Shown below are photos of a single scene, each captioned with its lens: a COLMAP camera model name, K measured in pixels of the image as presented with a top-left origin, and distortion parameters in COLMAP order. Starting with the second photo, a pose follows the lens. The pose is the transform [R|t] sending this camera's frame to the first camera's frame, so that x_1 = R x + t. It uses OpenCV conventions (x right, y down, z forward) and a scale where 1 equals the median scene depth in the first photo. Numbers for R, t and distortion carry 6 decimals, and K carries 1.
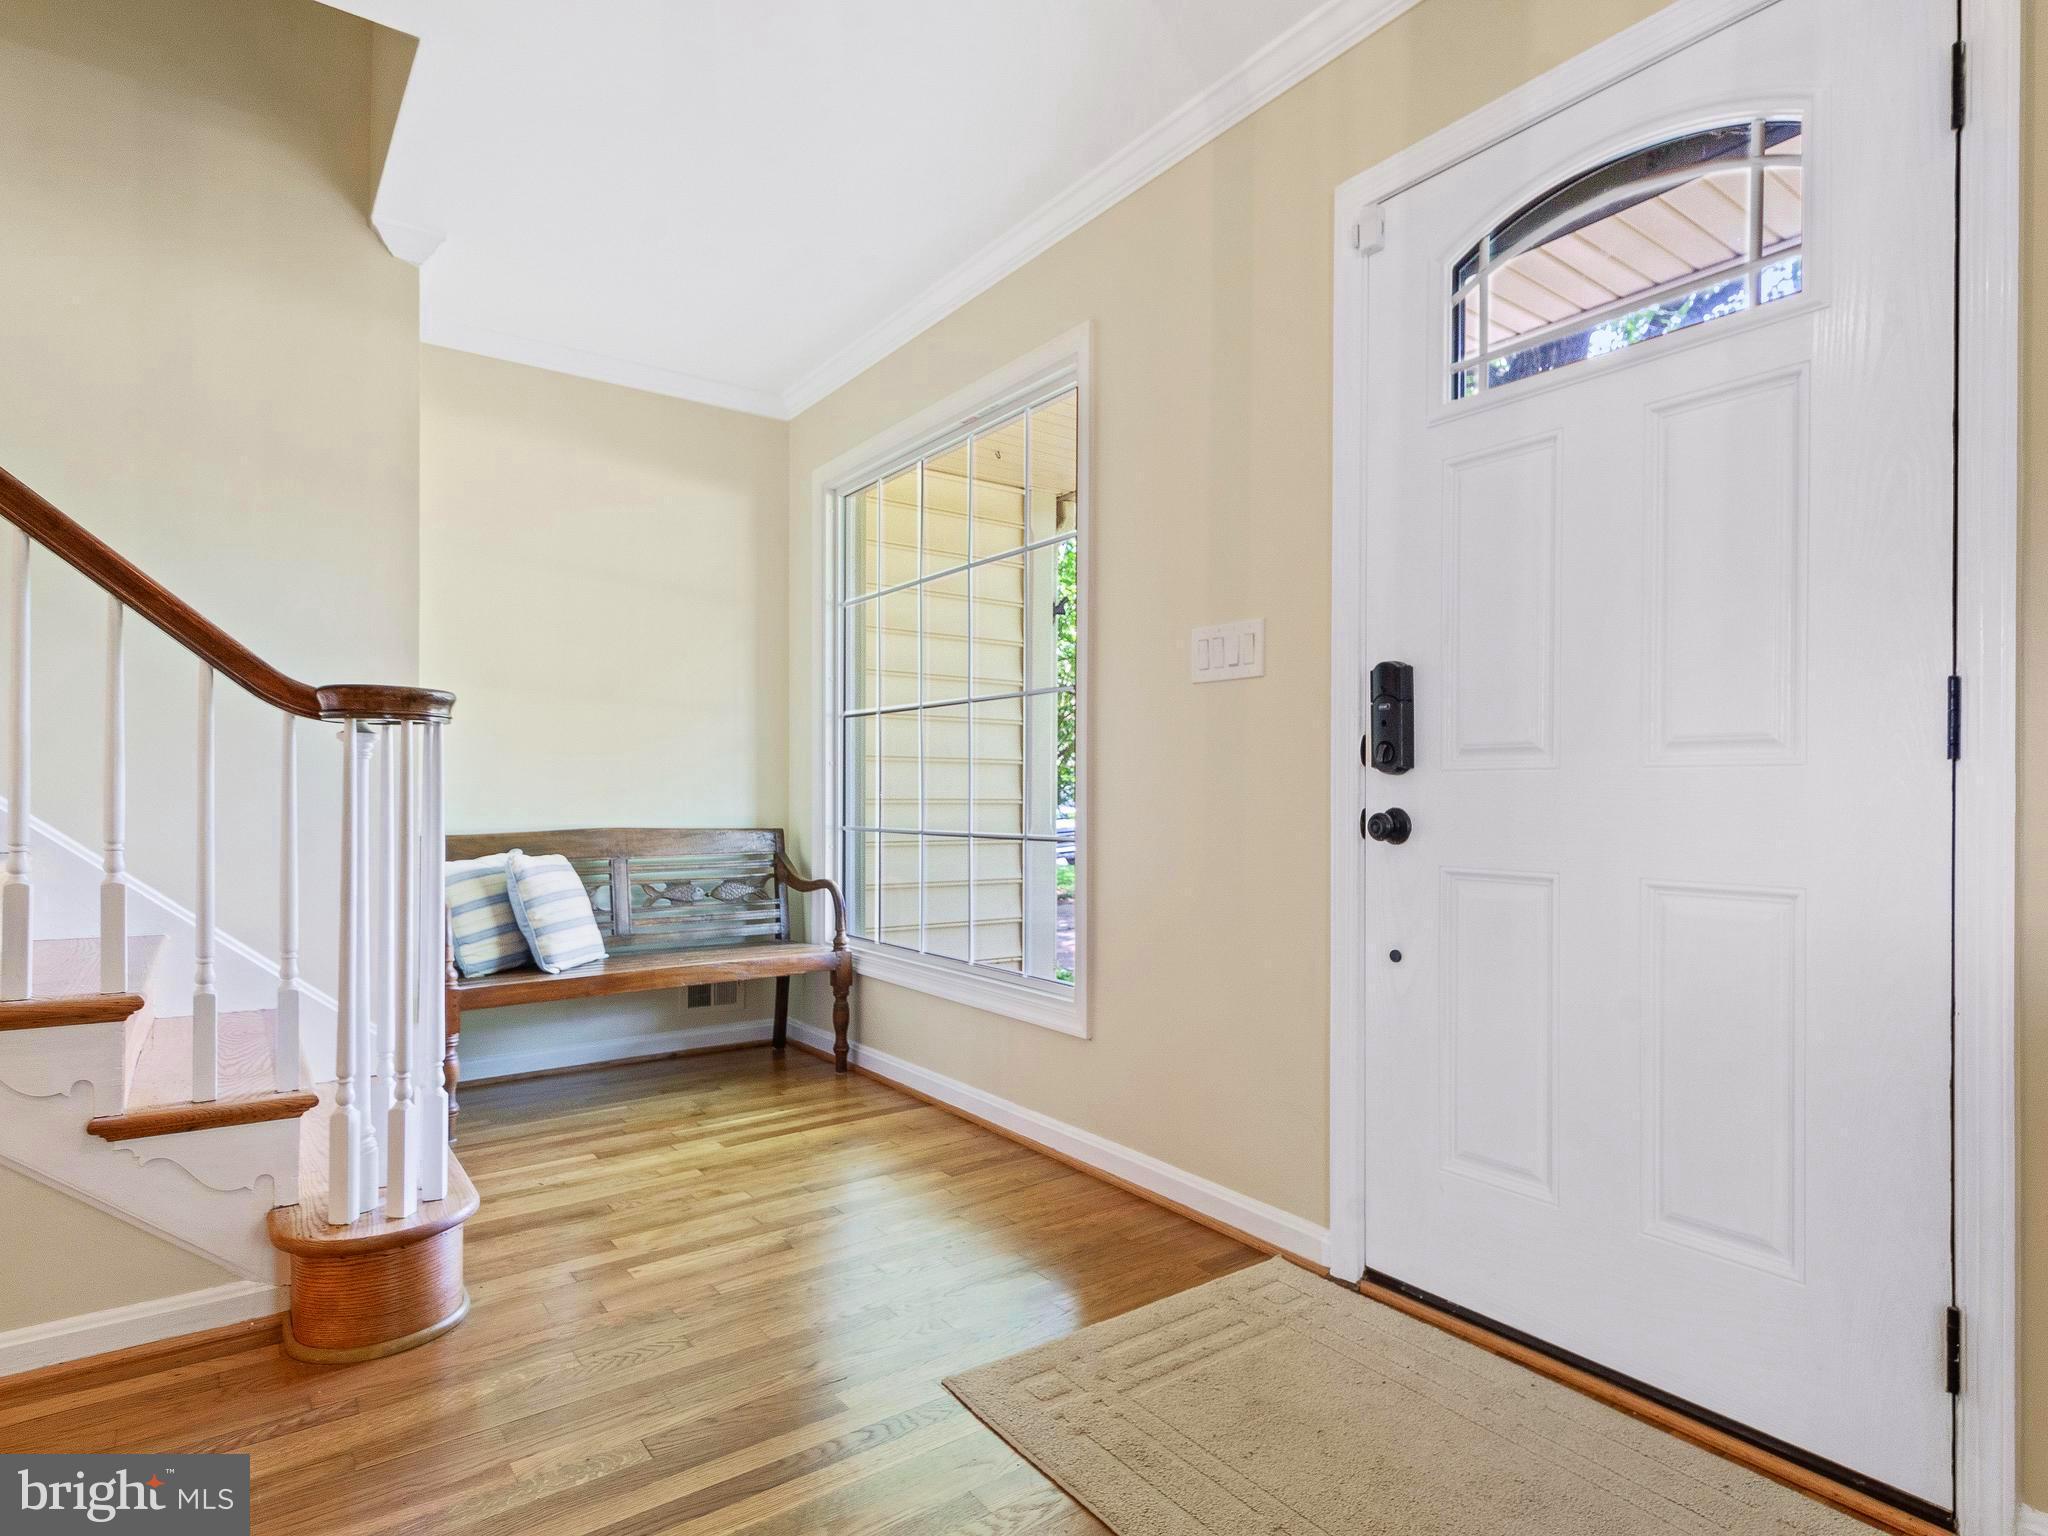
lens RADIAL K [[1044.6, 0, 1107.4], [0, 1044.6, 789.6], [0, 0, 1]] dist [0.002602, -0.000929]
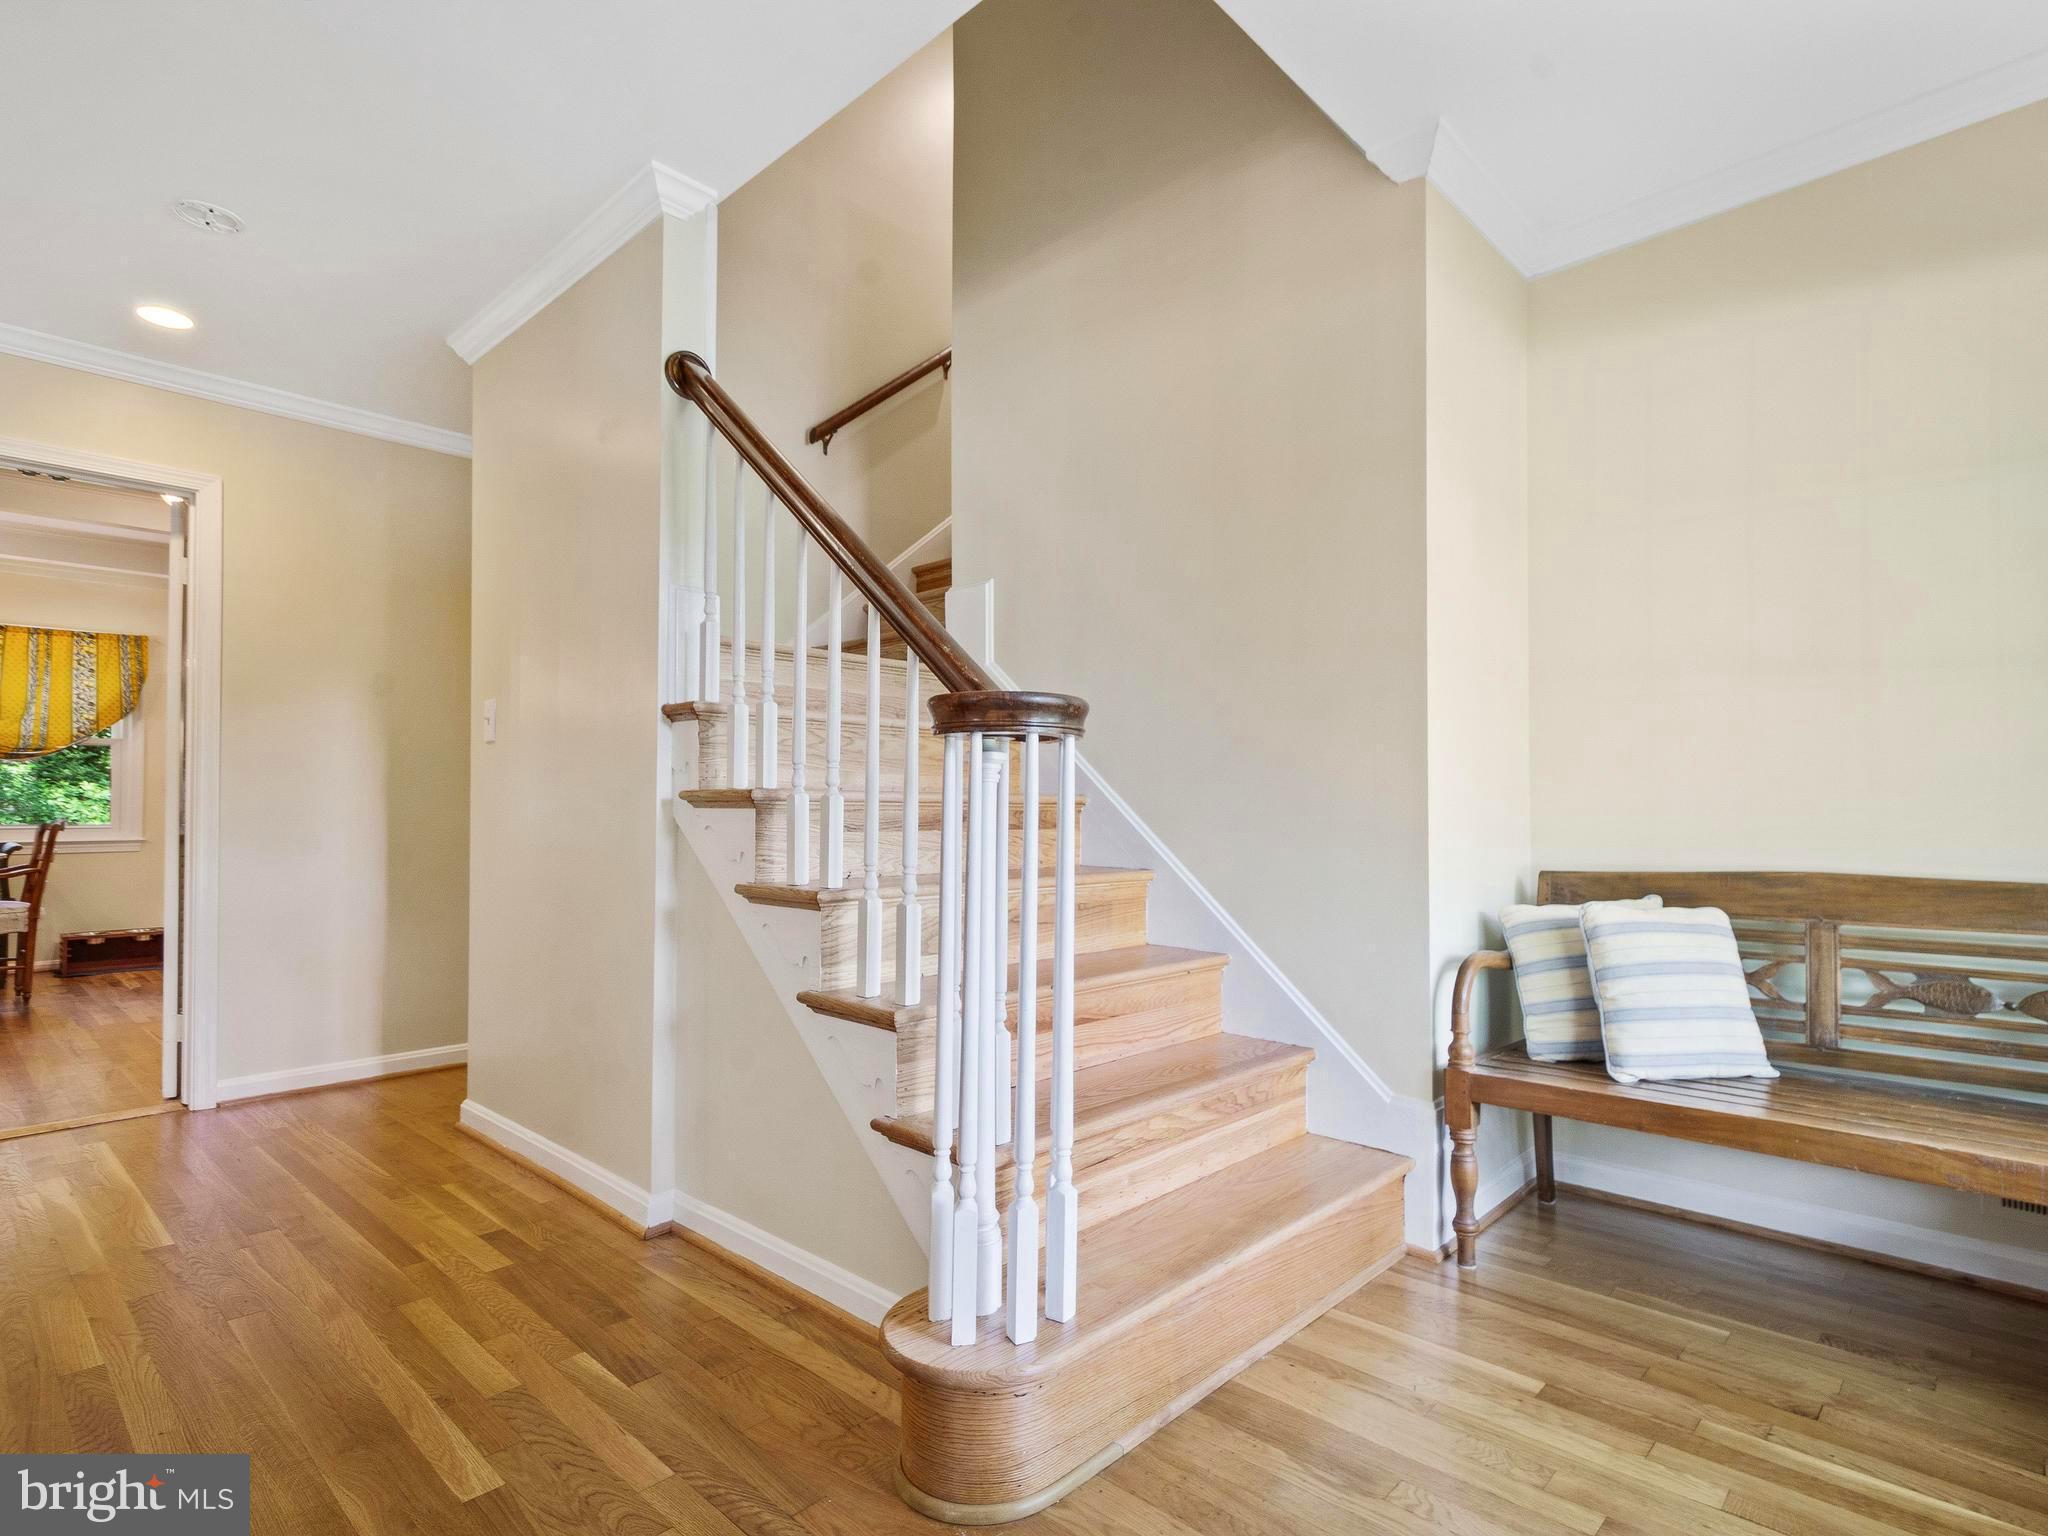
lens RADIAL K [[1044.6, 0, 1107.4], [0, 1044.6, 789.6], [0, 0, 1]] dist [0.002602, -0.000929]
pose [[0.157625, -0.020521, -0.987286, 0.090875], [0.005324, 0.999787, -0.019931, -0.003073], [0.987485, -0.002115, 0.157701, 0.548331]]
